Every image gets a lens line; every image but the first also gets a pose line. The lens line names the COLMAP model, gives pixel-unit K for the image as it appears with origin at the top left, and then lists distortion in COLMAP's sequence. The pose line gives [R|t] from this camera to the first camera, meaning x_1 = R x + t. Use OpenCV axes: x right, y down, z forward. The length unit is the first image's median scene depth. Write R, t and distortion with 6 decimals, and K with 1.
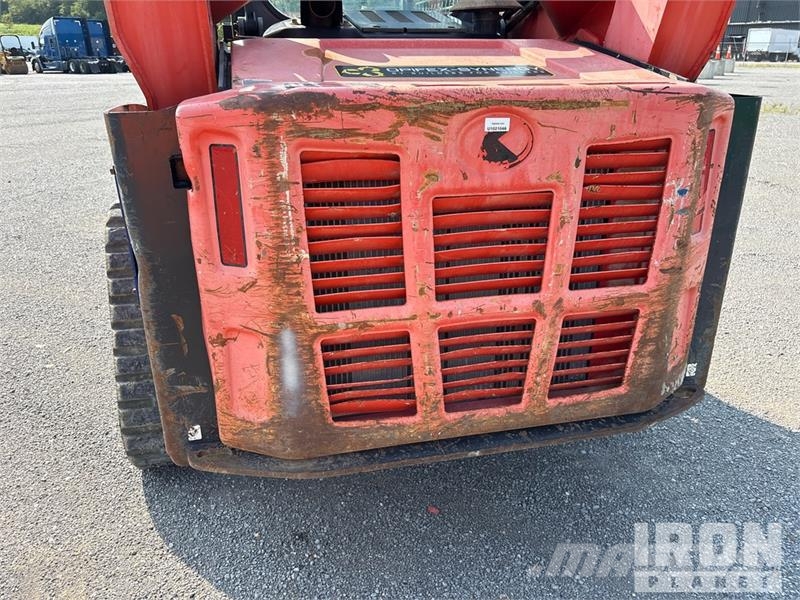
lens RADIAL K [[598.1, 0, 400.0], [0, 598.1, 300.0], [0, 0, 1]] dist [0.073268, -0.084000]
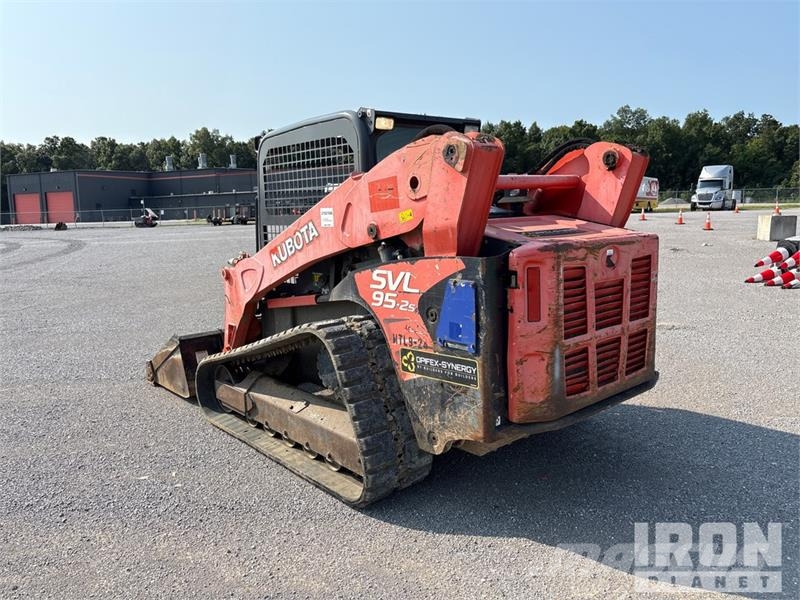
lens RADIAL K [[598.1, 0, 400.0], [0, 598.1, 300.0], [0, 0, 1]] dist [0.073268, -0.084000]
pose [[0.883271, -0.095977, 0.458934, -1.517209], [0.202922, 0.960655, -0.189645, 0.161429], [-0.422676, 0.260636, 0.867995, -0.619103]]
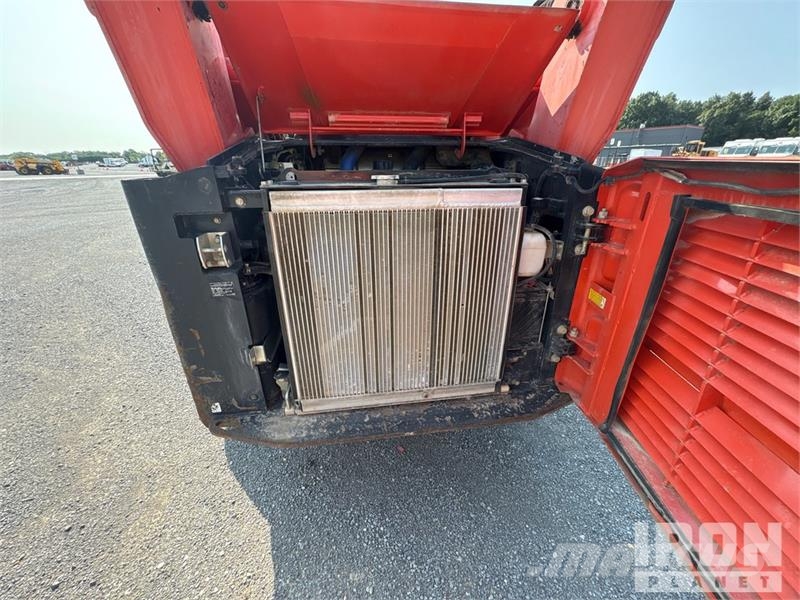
lens RADIAL K [[318.2, 0, 403.0], [0, 318.2, 299.2], [0, 0, 1]] dist [-0.002210, -0.000314]
pose [[0.996932, 0.031014, -0.071863, 0.163351], [-0.030023, 0.999439, 0.014829, -0.068702], [0.072283, -0.012626, 0.997304, 0.294038]]
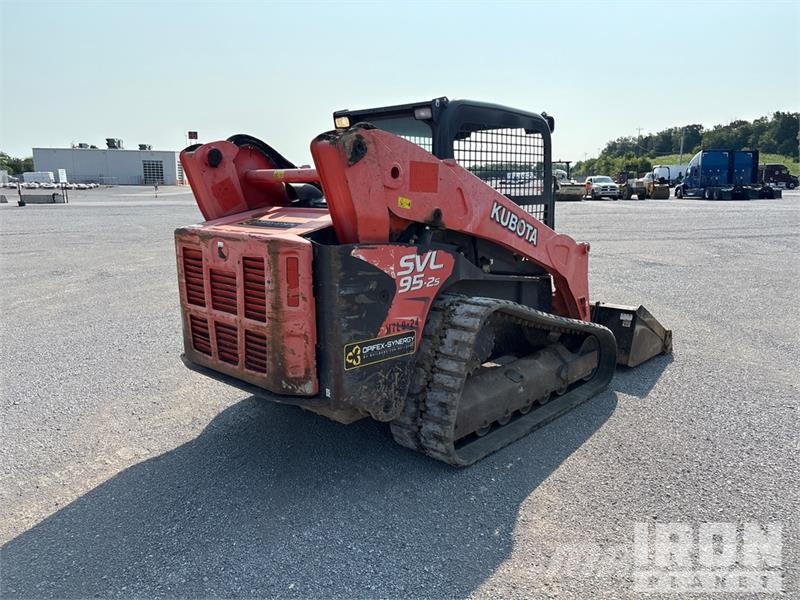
lens RADIAL K [[605.1, 0, 395.4], [0, 605.1, 311.5], [0, 0, 1]] dist [0.040001, -0.050815]
pose [[0.563057, 0.171706, -0.808383, 2.507331], [-0.308306, 0.951203, -0.012700, -0.187823], [0.766755, 0.256380, 0.588520, 0.073611]]
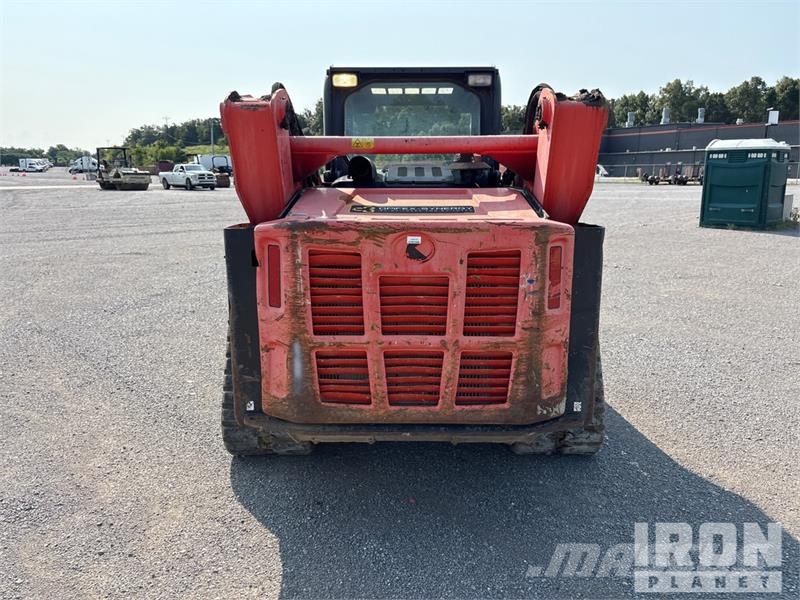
lens RADIAL K [[601.9, 0, 408.4], [0, 601.9, 298.6], [0, 0, 1]] dist [0.049953, -0.063801]
pose [[0.973341, 0.051906, -0.223413, 0.507171], [-0.090788, 0.981691, -0.167453, 0.179114], [0.210631, 0.183272, 0.960232, -0.675867]]
